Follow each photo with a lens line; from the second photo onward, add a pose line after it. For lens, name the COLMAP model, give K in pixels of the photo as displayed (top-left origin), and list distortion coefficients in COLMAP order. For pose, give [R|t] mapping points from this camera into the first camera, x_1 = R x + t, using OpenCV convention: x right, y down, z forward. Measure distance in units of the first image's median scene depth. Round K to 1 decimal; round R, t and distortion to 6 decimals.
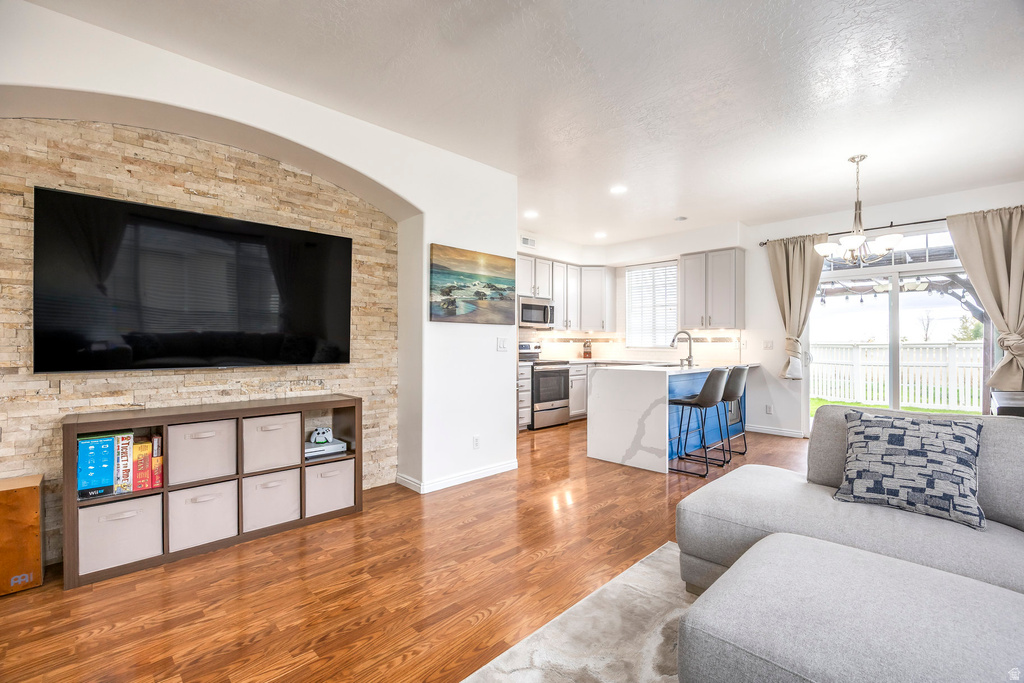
lens RADIAL K [[450.2, 0, 513.6], [0, 450.2, 343.9], [0, 0, 1]] dist [-0.016944, 0.000950]
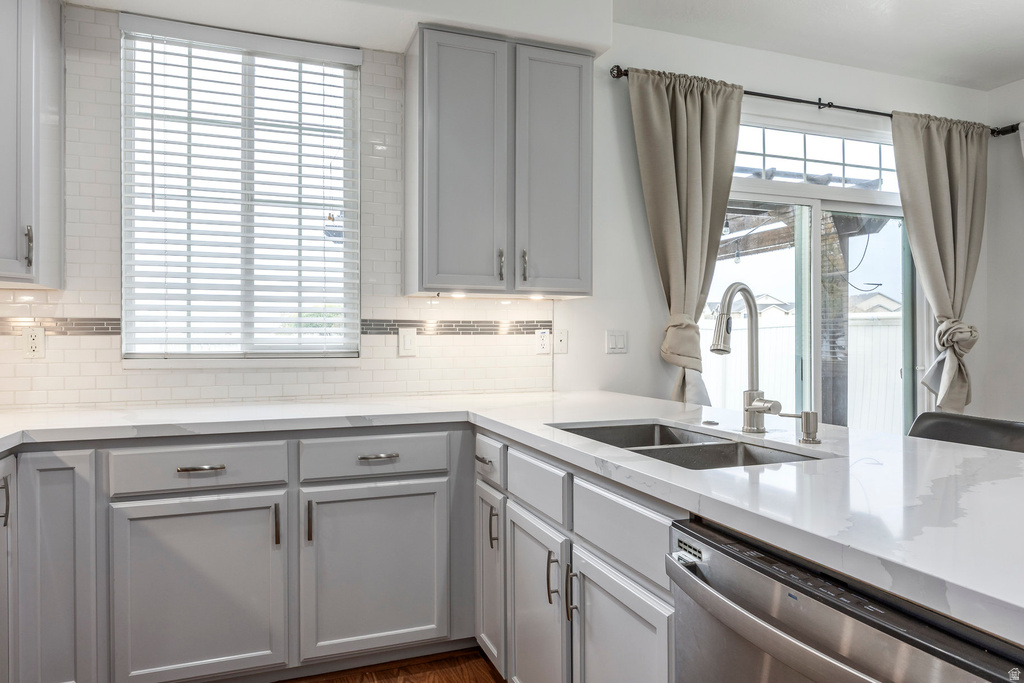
lens RADIAL K [[677.3, 0, 545.4], [0, 677.3, 338.5], [0, 0, 1]] dist [-0.003738, -0.003293]
pose [[0.379847, -0.002637, 0.925046, 0.016012], [0.005257, 0.999986, 0.000692, -0.002062], [-0.925034, 0.004601, 0.379855, 1.280754]]
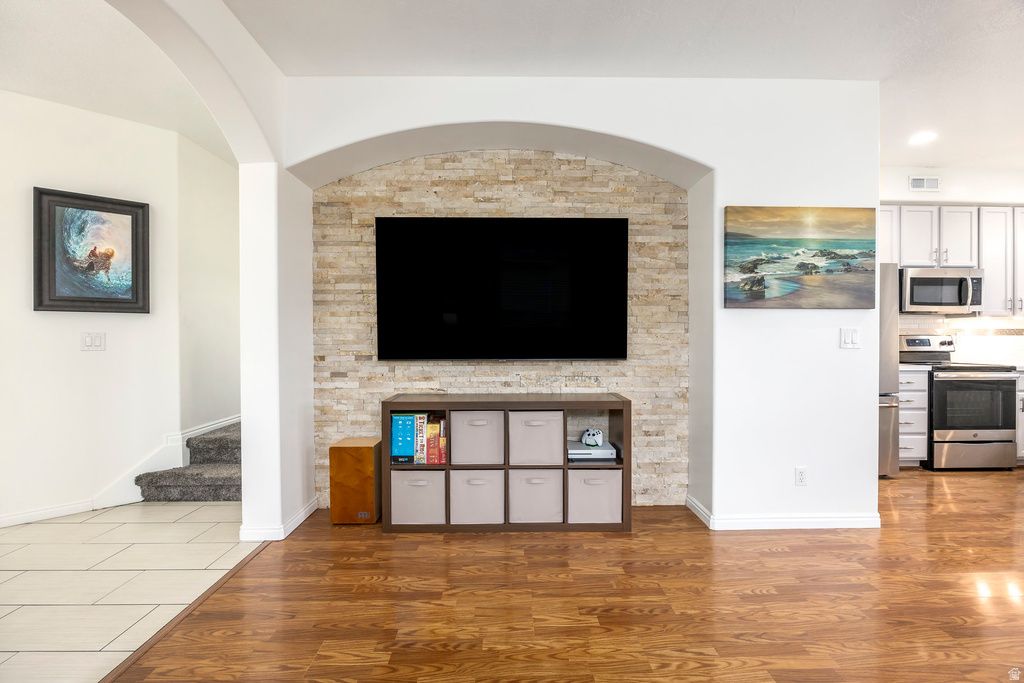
lens RADIAL K [[450.2, 0, 508.3], [0, 450.2, 341.8], [0, 0, 1]] dist [-0.016944, 0.000950]
pose [[0.721502, 0.005115, -0.692393, 0.070912], [0.000483, 0.999969, 0.007890, 0.000360], [0.692412, -0.006028, 0.721477, 0.175180]]
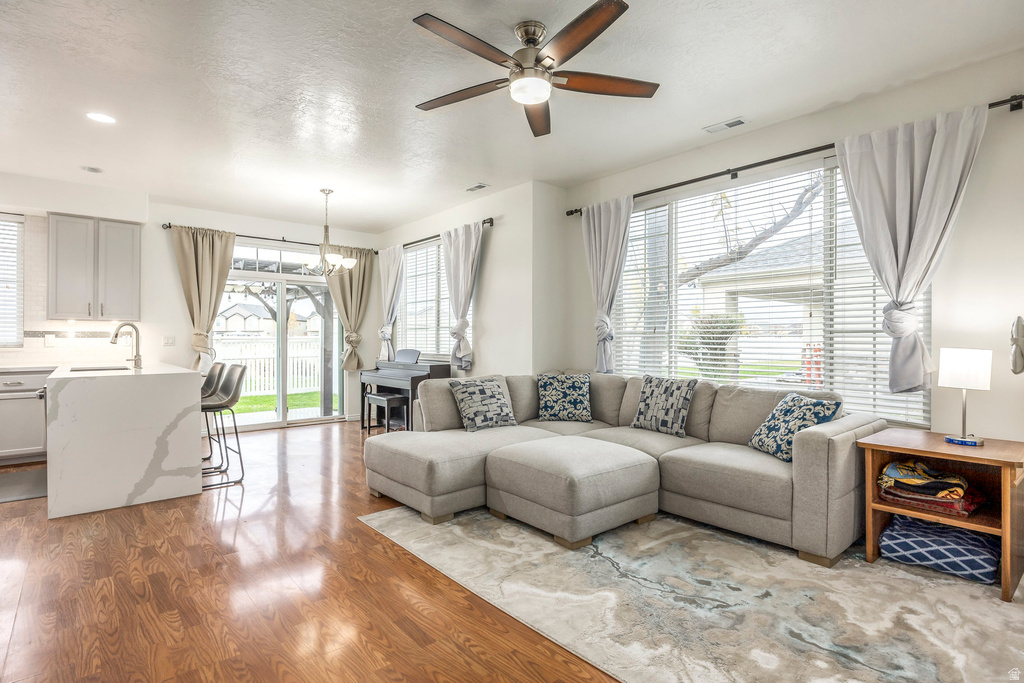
lens RADIAL K [[513.5, 0, 520.3], [0, 513.5, 338.6], [0, 0, 1]] dist [-0.014345, 0.000253]
pose [[0.073090, 0.001764, 0.997324, -0.603825], [0.002412, 0.999995, -0.001945, 0.002002], [-0.997322, 0.002548, 0.073085, 0.345884]]
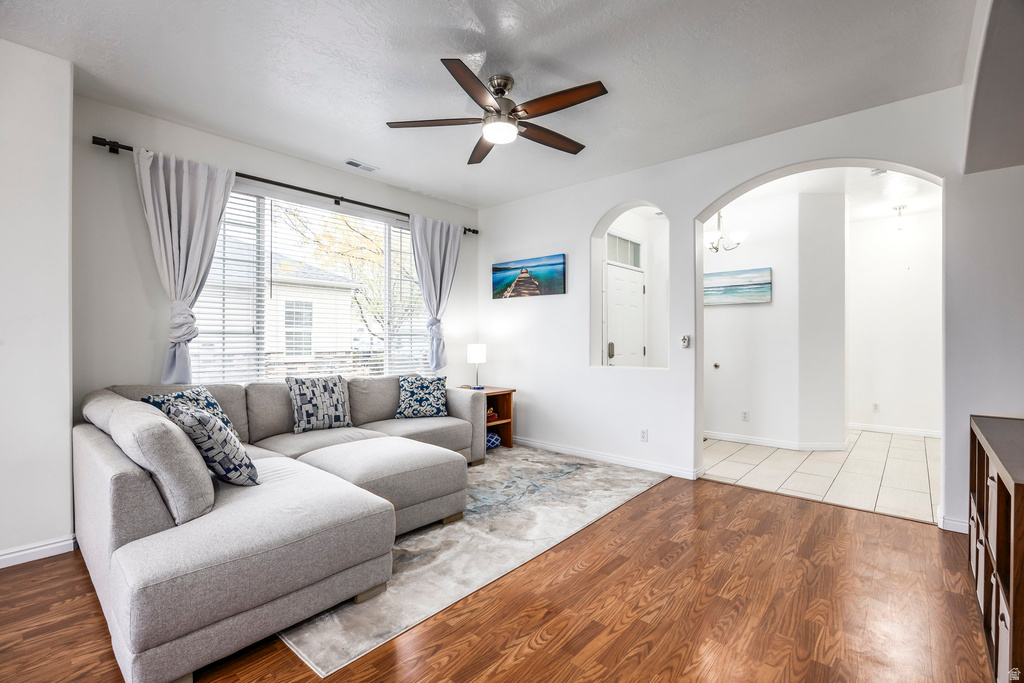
lens RADIAL K [[450.2, 0, 515.7], [0, 450.2, 346.9], [0, 0, 1]] dist [-0.016944, 0.000950]
pose [[-0.997672, -0.000099, -0.068189, 0.090495], [-0.001291, 0.999847, 0.017428, -0.000790], [0.068177, 0.017476, -0.997520, 1.083797]]
